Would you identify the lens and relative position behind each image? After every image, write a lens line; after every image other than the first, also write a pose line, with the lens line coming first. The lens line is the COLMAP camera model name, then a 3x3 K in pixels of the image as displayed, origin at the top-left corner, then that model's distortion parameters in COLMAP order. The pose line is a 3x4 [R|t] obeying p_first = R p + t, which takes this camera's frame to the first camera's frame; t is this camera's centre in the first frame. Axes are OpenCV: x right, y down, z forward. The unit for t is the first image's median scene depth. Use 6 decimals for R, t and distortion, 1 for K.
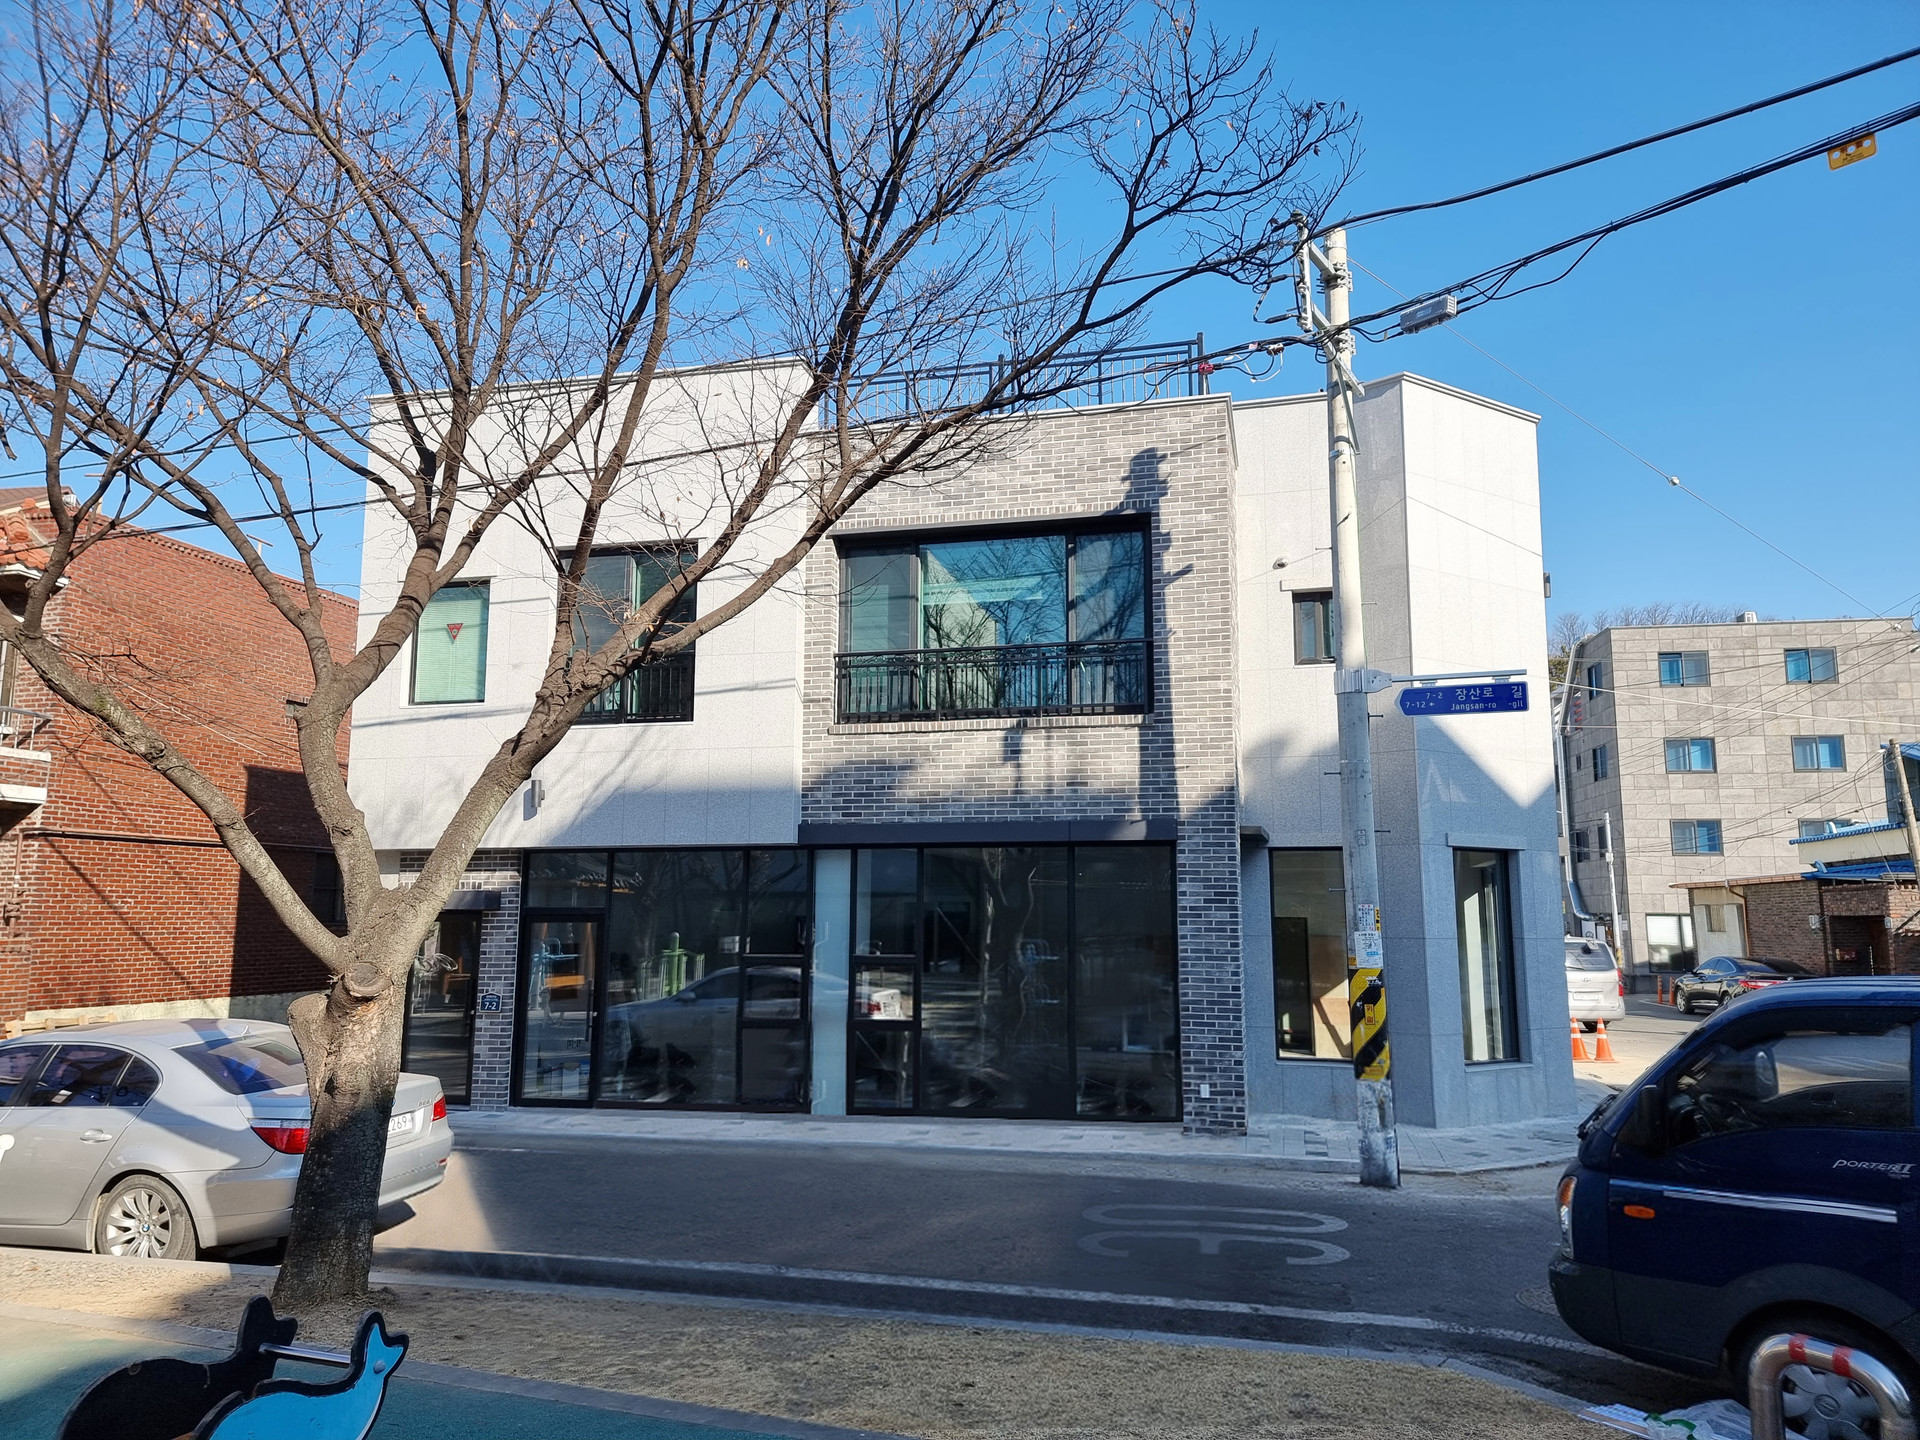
lens RADIAL K [[1474.6, 0, 960.0], [0, 1474.6, 720.0], [0, 0, 1]] dist [-0.006967, -0.001742]
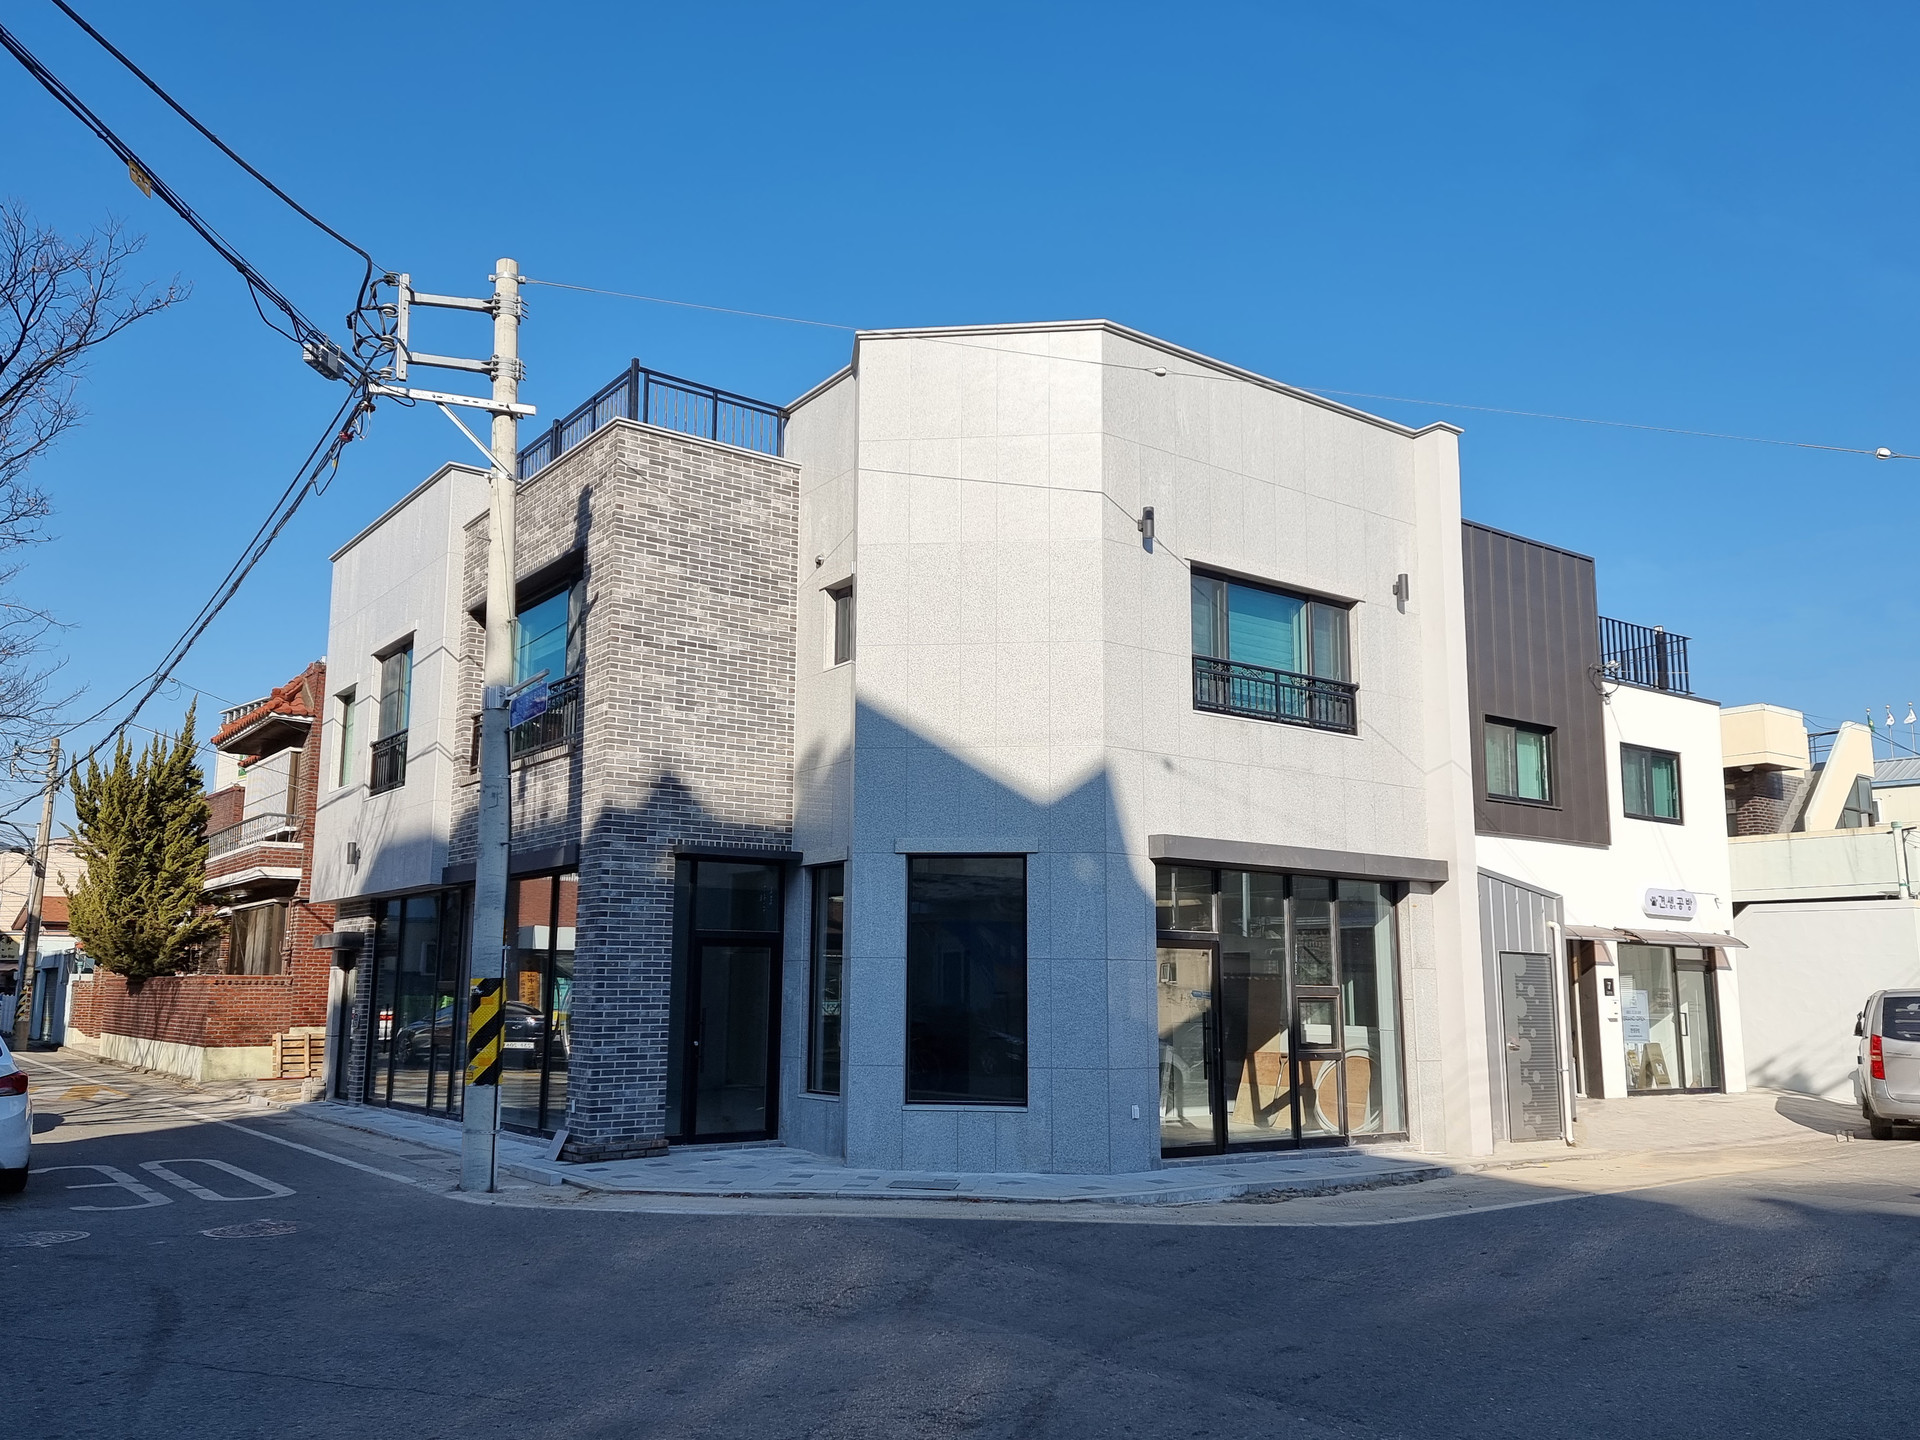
lens RADIAL K [[1474.6, 0, 960.0], [0, 1474.6, 720.0], [0, 0, 1]] dist [-0.006967, -0.001742]
pose [[0.785579, -0.115765, -0.607835, 0.938656], [0.099711, 0.993188, -0.060289, 0.066868], [0.610674, -0.013246, 0.791771, 0.340618]]
